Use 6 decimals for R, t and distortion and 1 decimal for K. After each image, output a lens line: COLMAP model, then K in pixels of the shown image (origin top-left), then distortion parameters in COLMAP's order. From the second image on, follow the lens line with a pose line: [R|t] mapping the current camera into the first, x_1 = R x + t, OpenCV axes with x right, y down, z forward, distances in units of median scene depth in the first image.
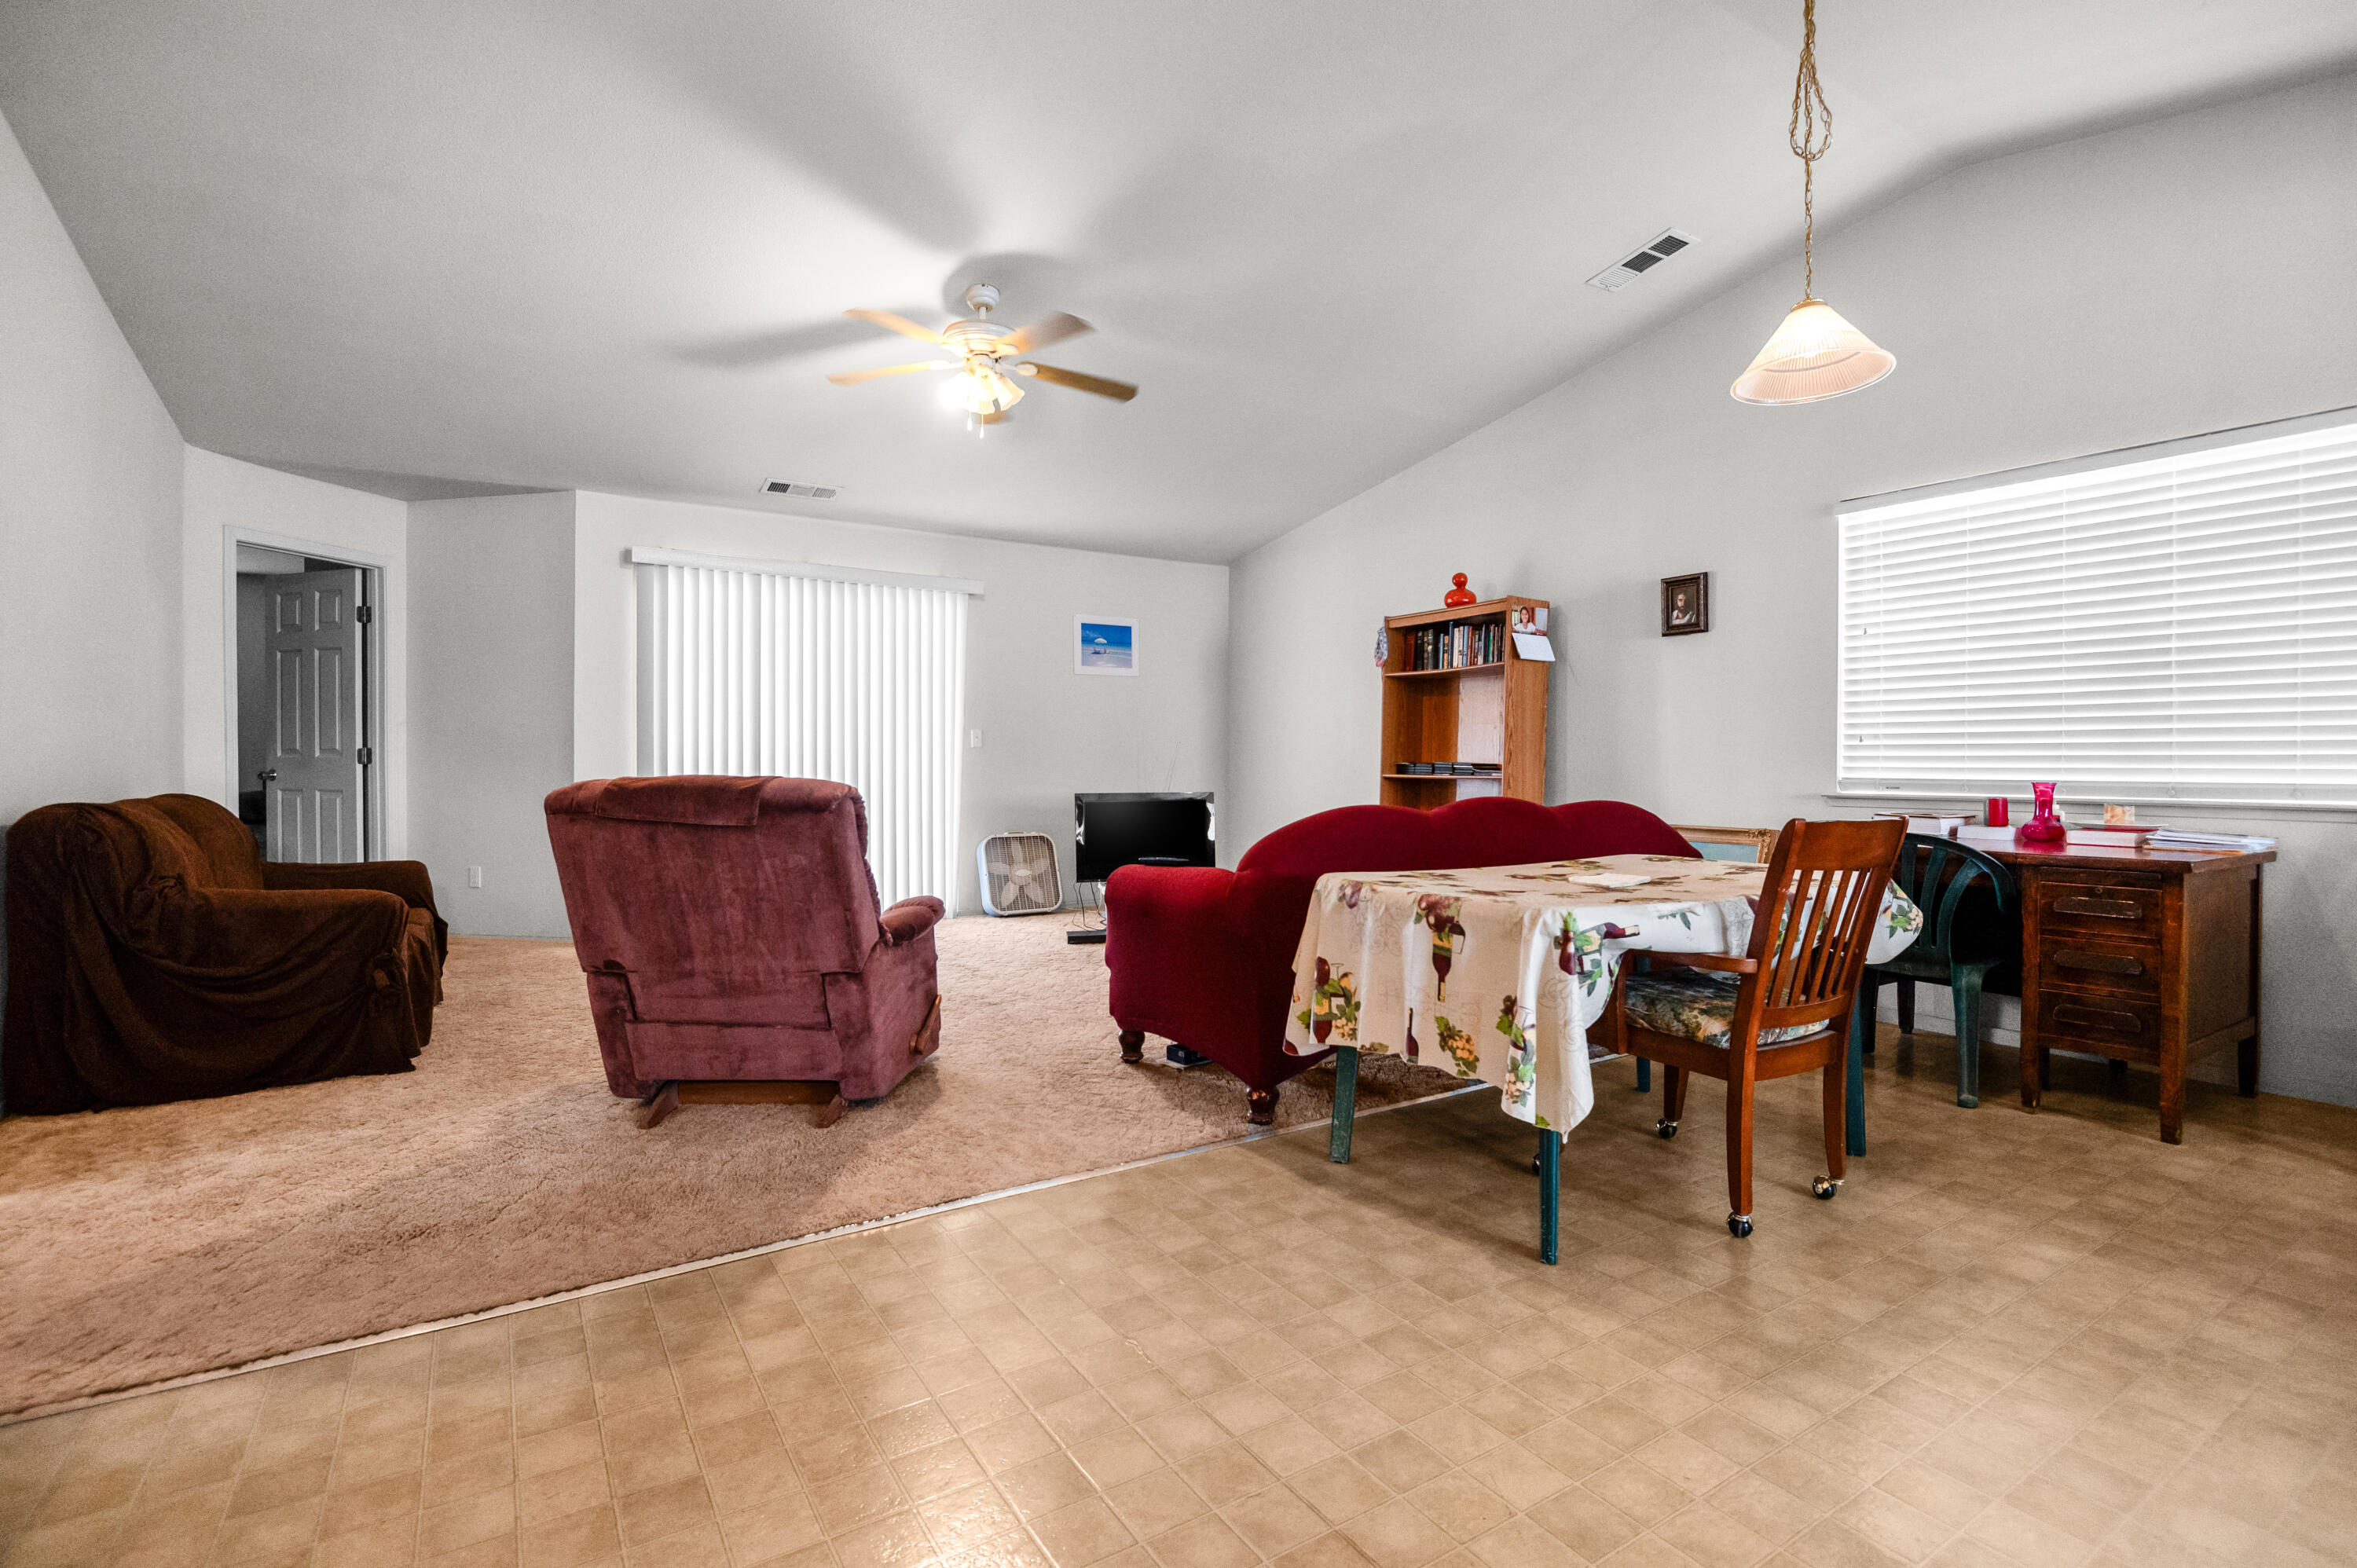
lens RADIAL K [[1102.4, 0, 1190.8], [0, 1102.4, 755.4], [0, 0, 1]] dist [-0.003805, -0.007433]
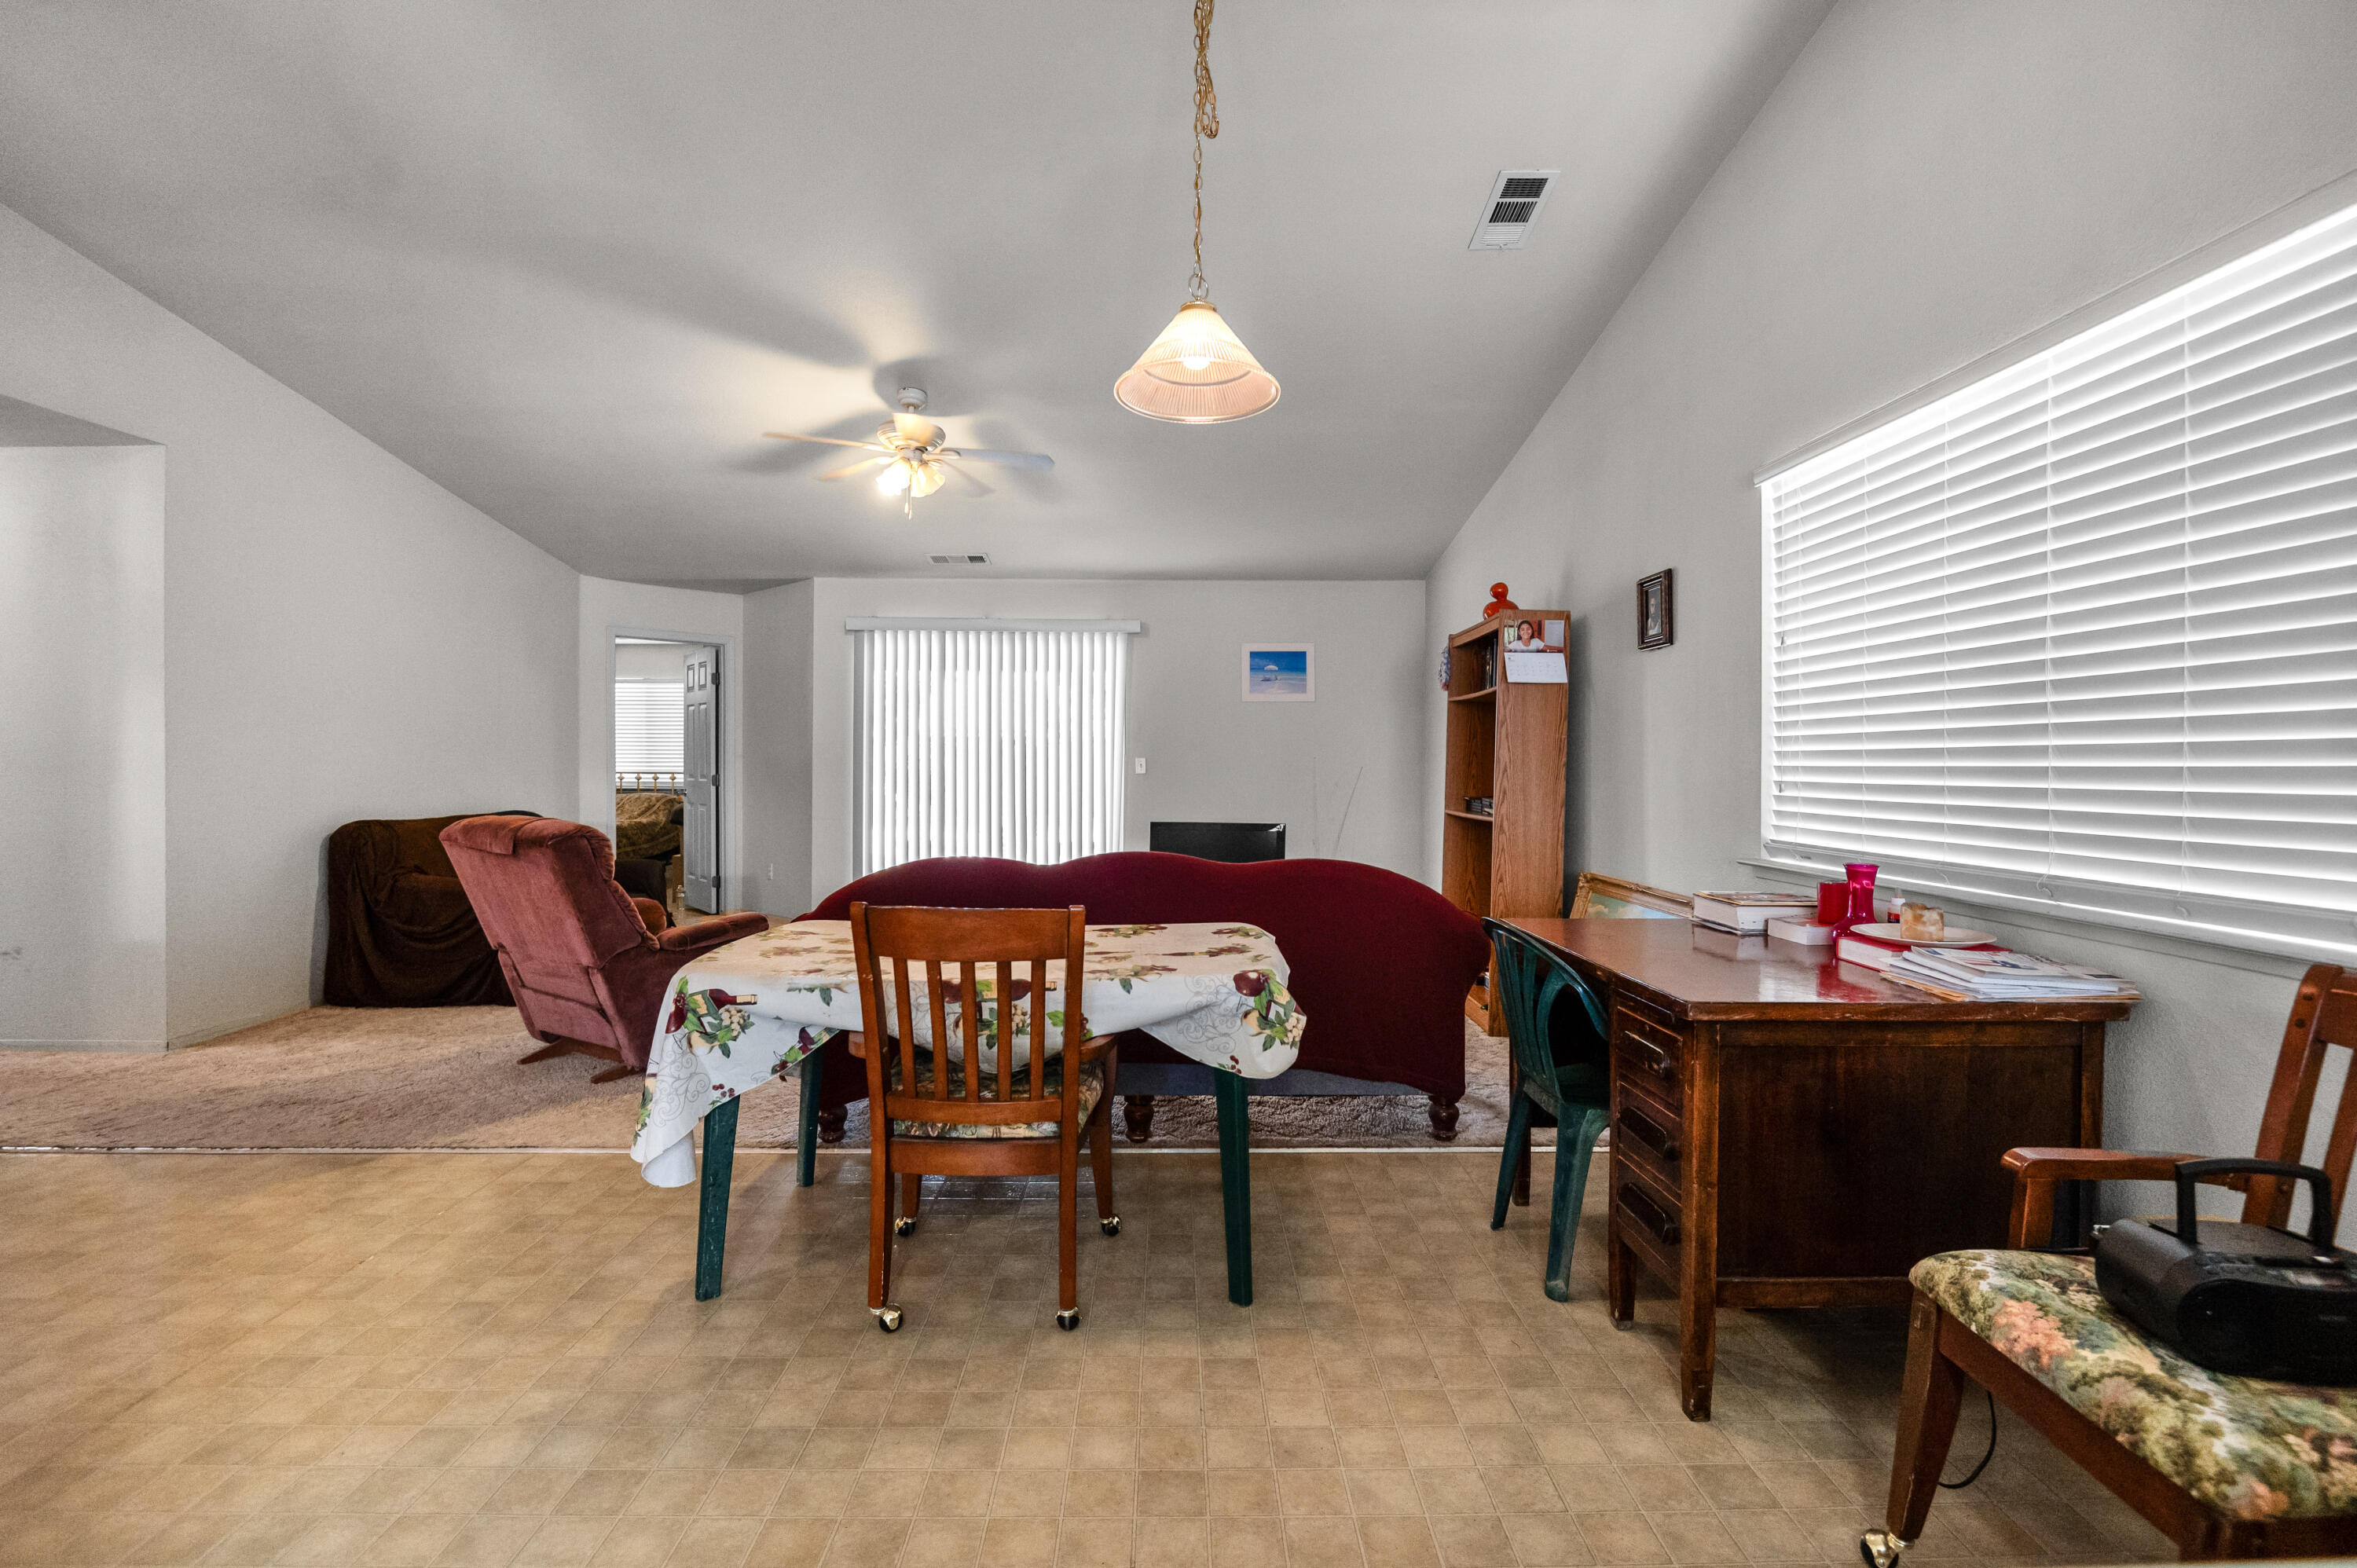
lens RADIAL K [[1102.4, 0, 1179.2], [0, 1102.4, 747.8], [0, 0, 1]] dist [-0.003805, -0.007433]
pose [[0.848129, -0.006676, -0.529748, 0.838863], [0.001619, 0.999949, -0.010011, -0.044397], [0.529788, 0.007633, 0.848096, 0.211245]]
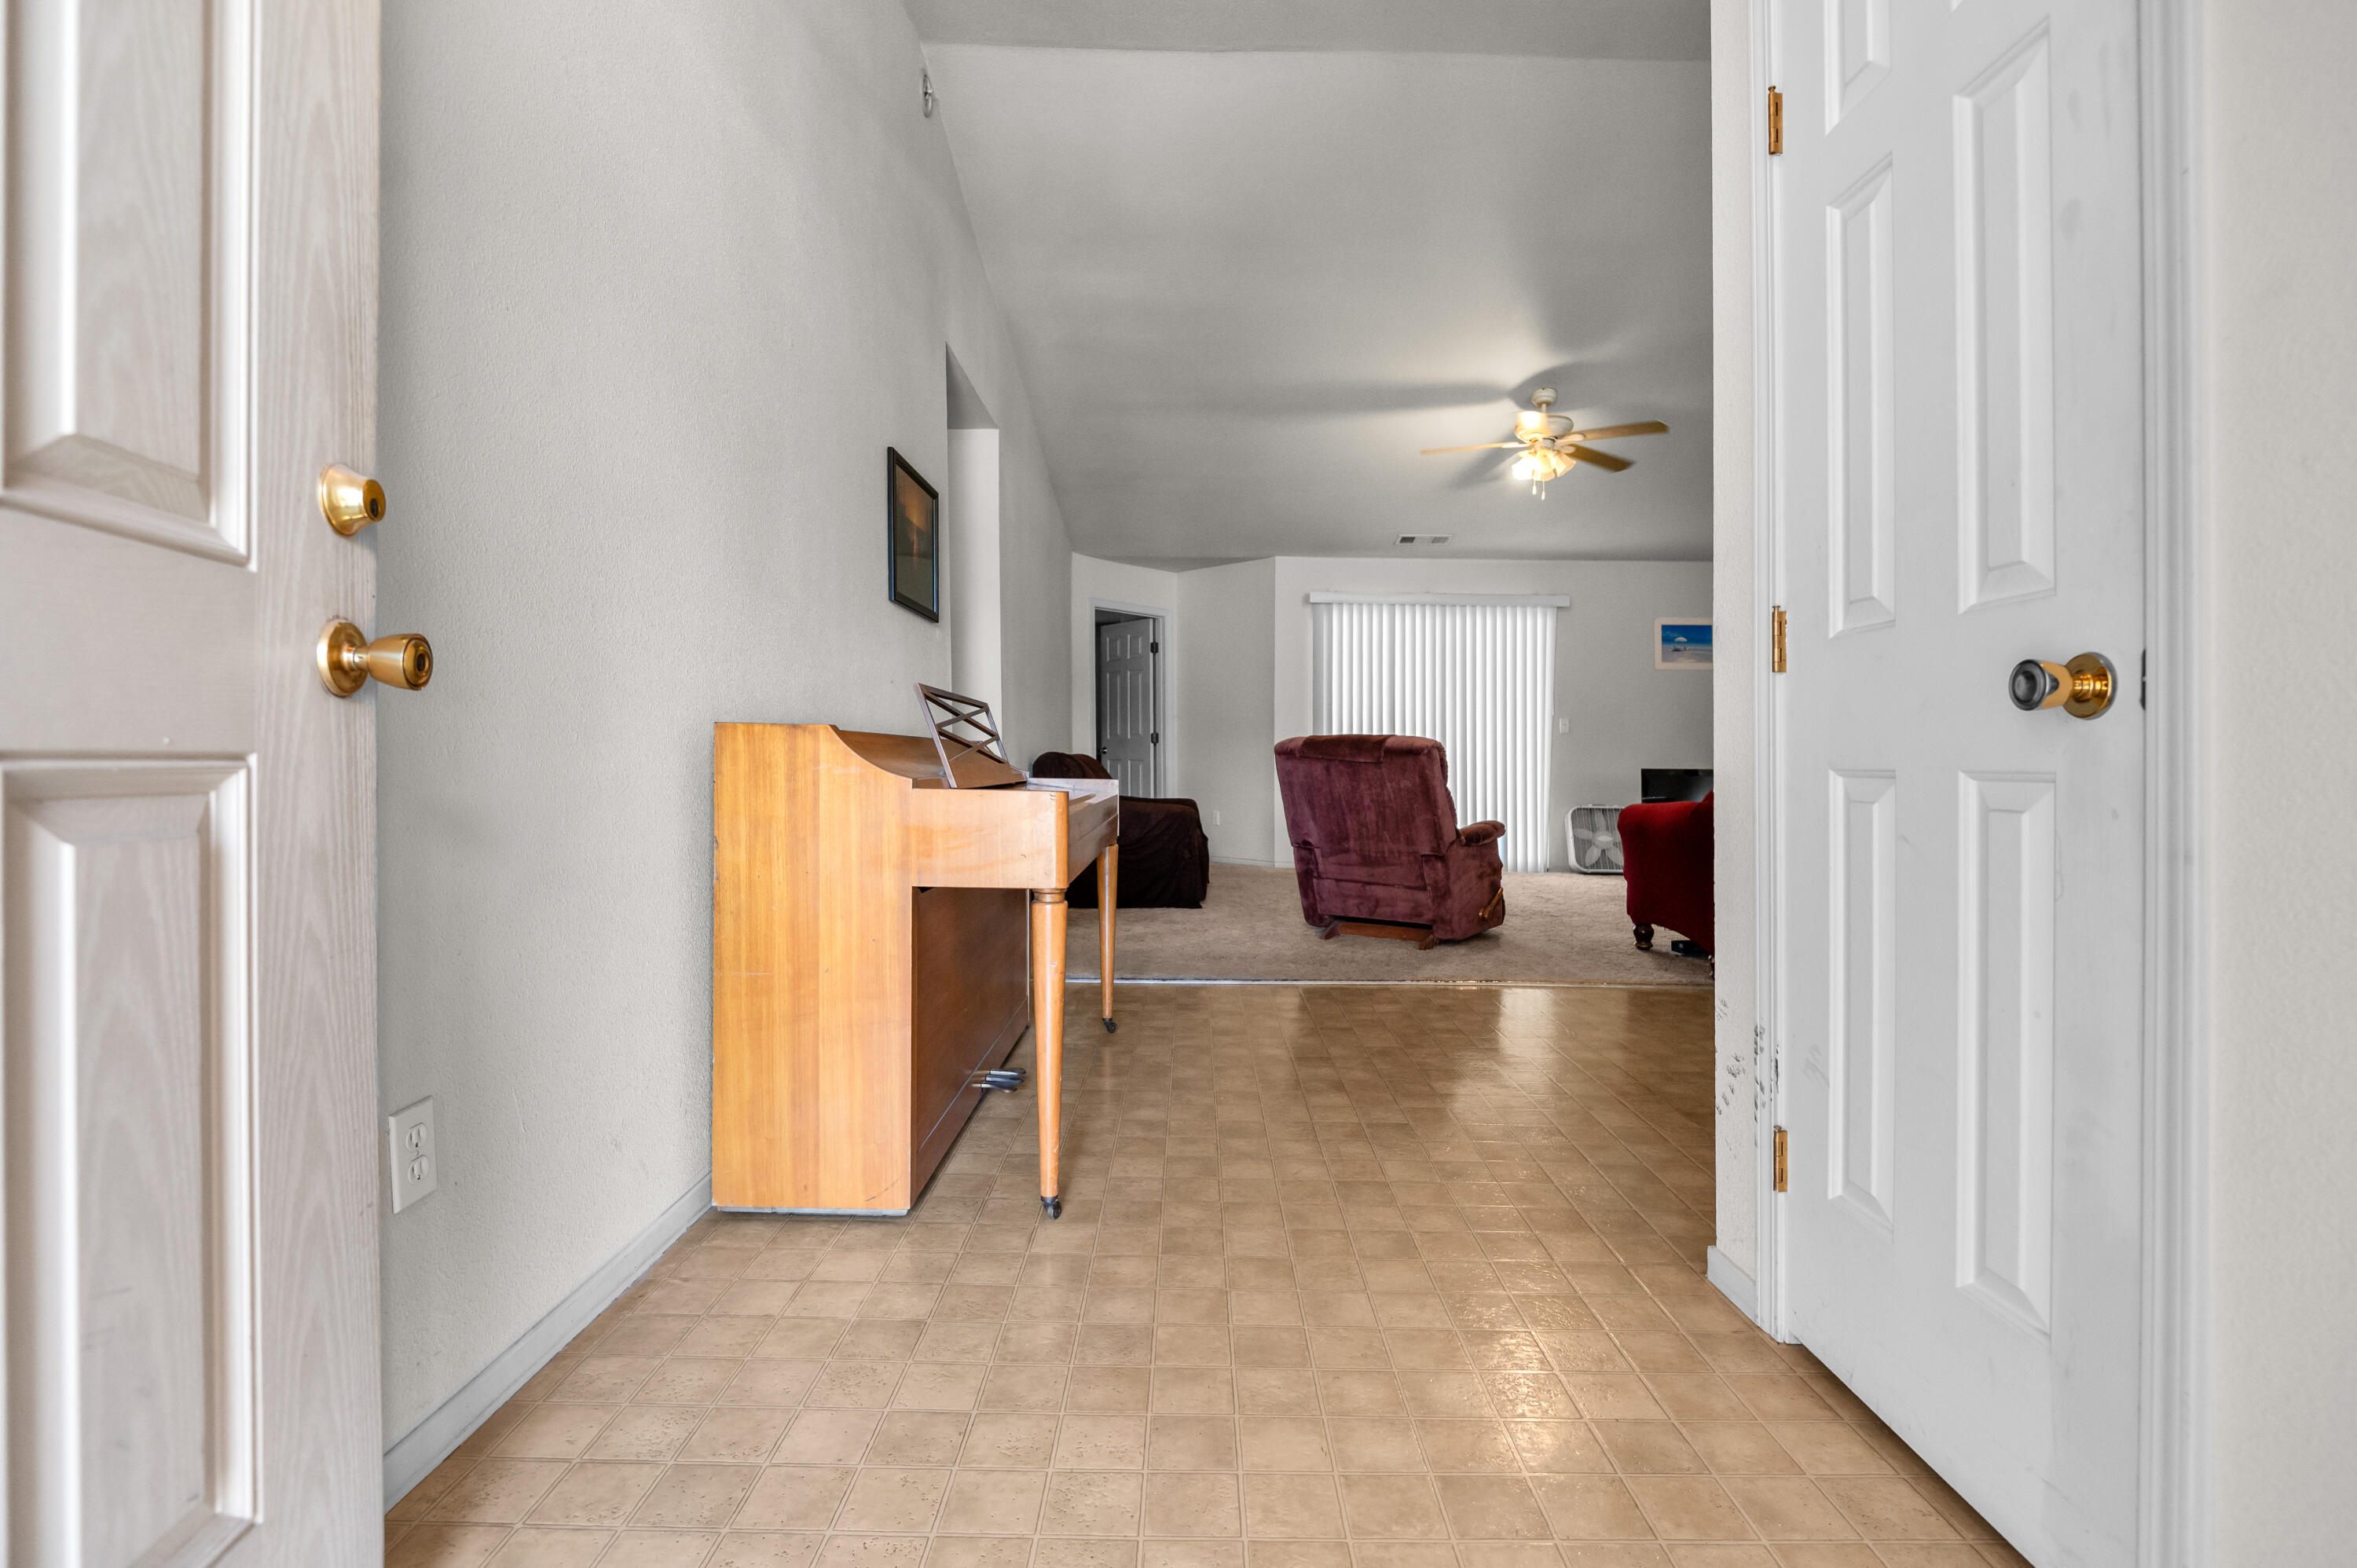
lens RADIAL K [[1102.4, 0, 1189.4], [0, 1102.4, 717.9], [0, 0, 1]] dist [-0.003805, -0.007433]
pose [[0.843037, -0.012983, -0.537698, 0.219539], [-0.007474, 0.999329, -0.035847, 0.045376], [0.537803, 0.034239, 0.842375, -0.487096]]
